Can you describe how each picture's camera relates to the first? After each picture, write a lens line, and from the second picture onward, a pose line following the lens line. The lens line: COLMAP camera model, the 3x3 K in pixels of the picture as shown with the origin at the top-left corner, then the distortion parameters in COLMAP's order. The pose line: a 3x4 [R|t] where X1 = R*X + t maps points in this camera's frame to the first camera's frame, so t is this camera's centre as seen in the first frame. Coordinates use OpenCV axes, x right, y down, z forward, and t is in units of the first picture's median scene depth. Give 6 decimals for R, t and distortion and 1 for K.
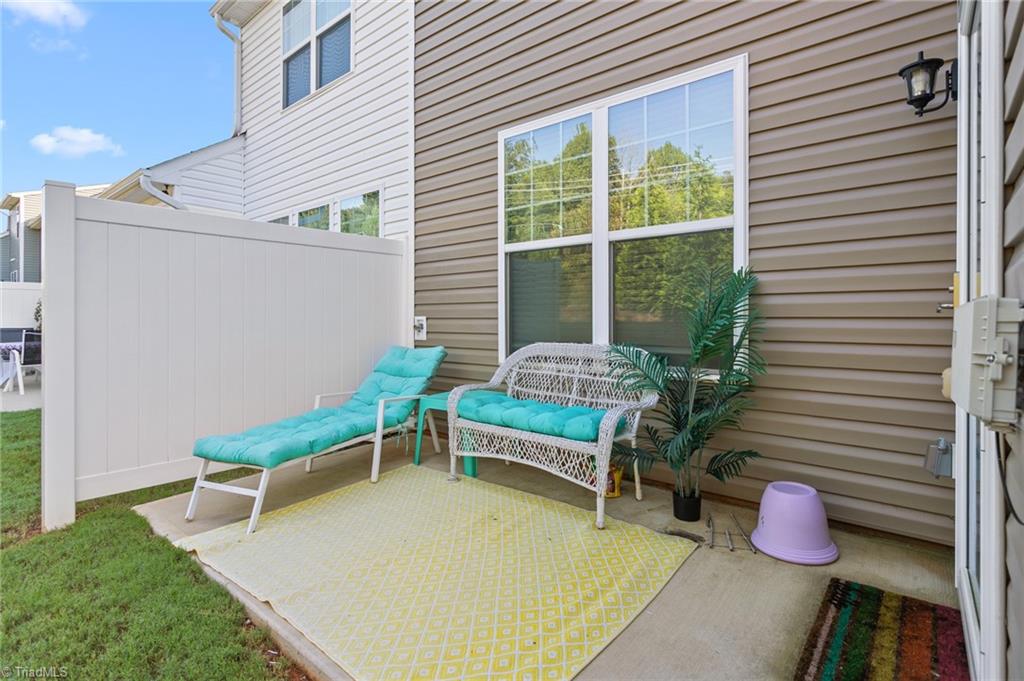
lens RADIAL K [[487.4, 0, 516.7], [0, 487.4, 319.8], [0, 0, 1]] dist [-0.006074, 0.004008]
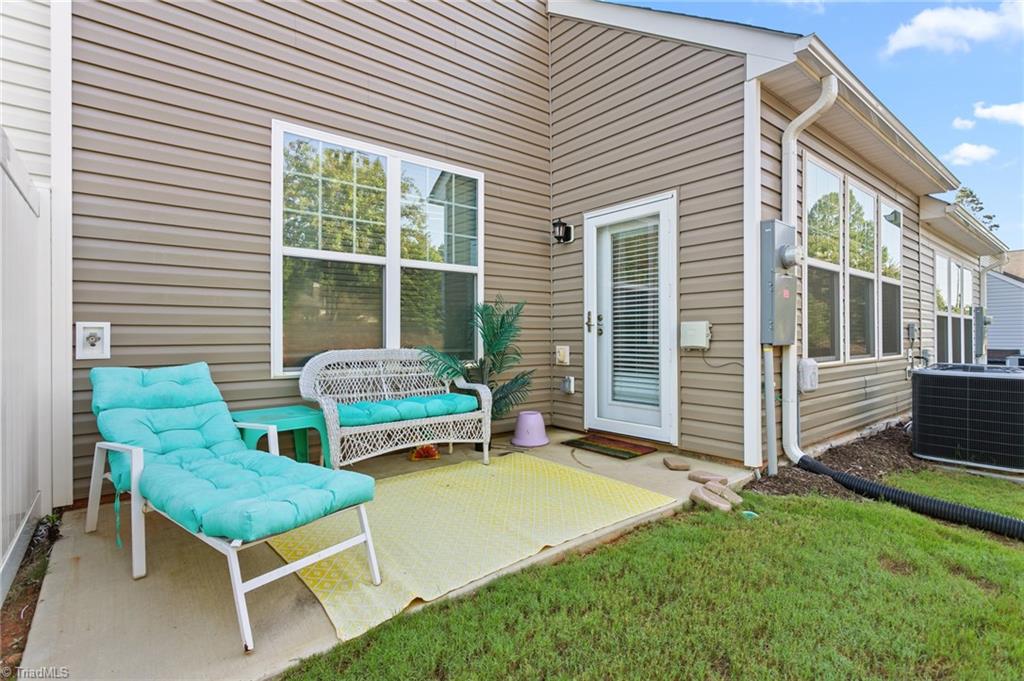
lens RADIAL K [[487.4, 0, 510.8], [0, 487.4, 337.1], [0, 0, 1]] dist [-0.006074, 0.004008]
pose [[0.205787, -0.004416, 0.978587, -1.028683], [0.001798, 0.999990, 0.004135, 0.017595], [-0.978595, 0.000908, 0.205793, 0.480776]]
